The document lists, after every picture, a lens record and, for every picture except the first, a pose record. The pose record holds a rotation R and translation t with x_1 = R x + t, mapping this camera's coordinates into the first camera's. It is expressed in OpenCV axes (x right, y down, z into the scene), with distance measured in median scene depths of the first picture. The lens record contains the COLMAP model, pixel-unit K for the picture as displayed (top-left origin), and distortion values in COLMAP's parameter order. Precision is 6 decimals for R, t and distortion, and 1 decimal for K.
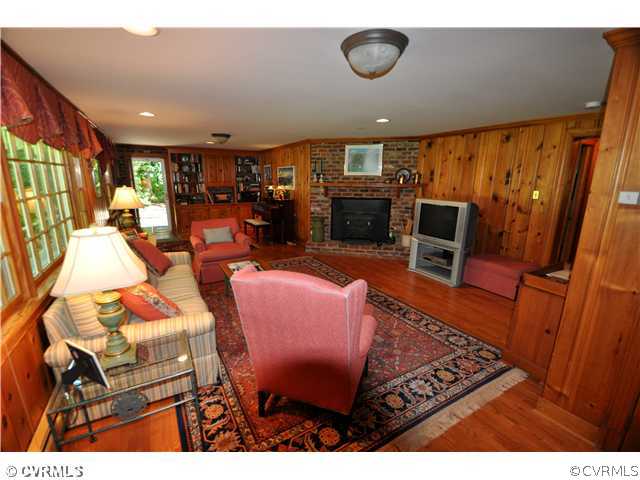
lens RADIAL K [[283.1, 0, 312.2], [0, 283.1, 241.0], [0, 0, 1]] dist [-0.014147, -0.000499]
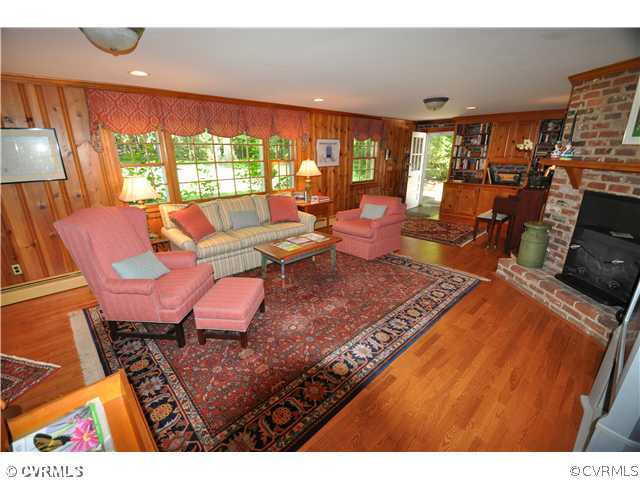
lens RADIAL K [[283.1, 0, 312.2], [0, 283.1, 241.0], [0, 0, 1]] dist [-0.014147, -0.000499]
pose [[0.231498, 0.282629, -0.930876, 0.513750], [-0.202598, 0.949895, 0.238020, -0.106201], [0.951506, 0.133492, 0.277159, 0.496739]]
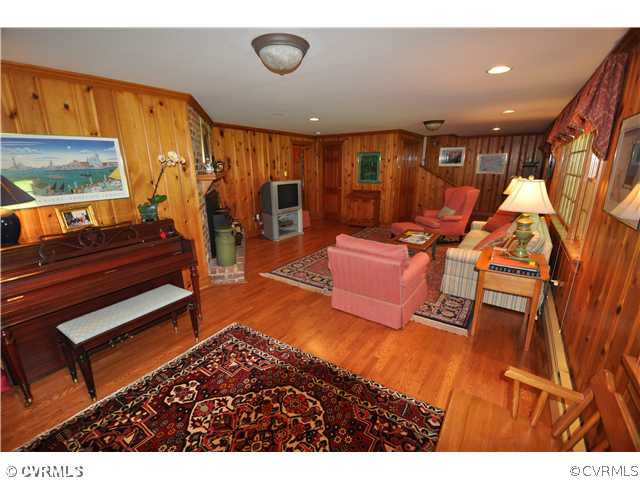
lens RADIAL K [[283.1, 0, 312.2], [0, 283.1, 241.0], [0, 0, 1]] dist [-0.014147, -0.000499]
pose [[-0.426595, -0.235639, 0.873207, -0.746492], [0.219839, 0.909495, 0.352831, -0.283162], [-0.877318, 0.342481, -0.336184, 1.213542]]
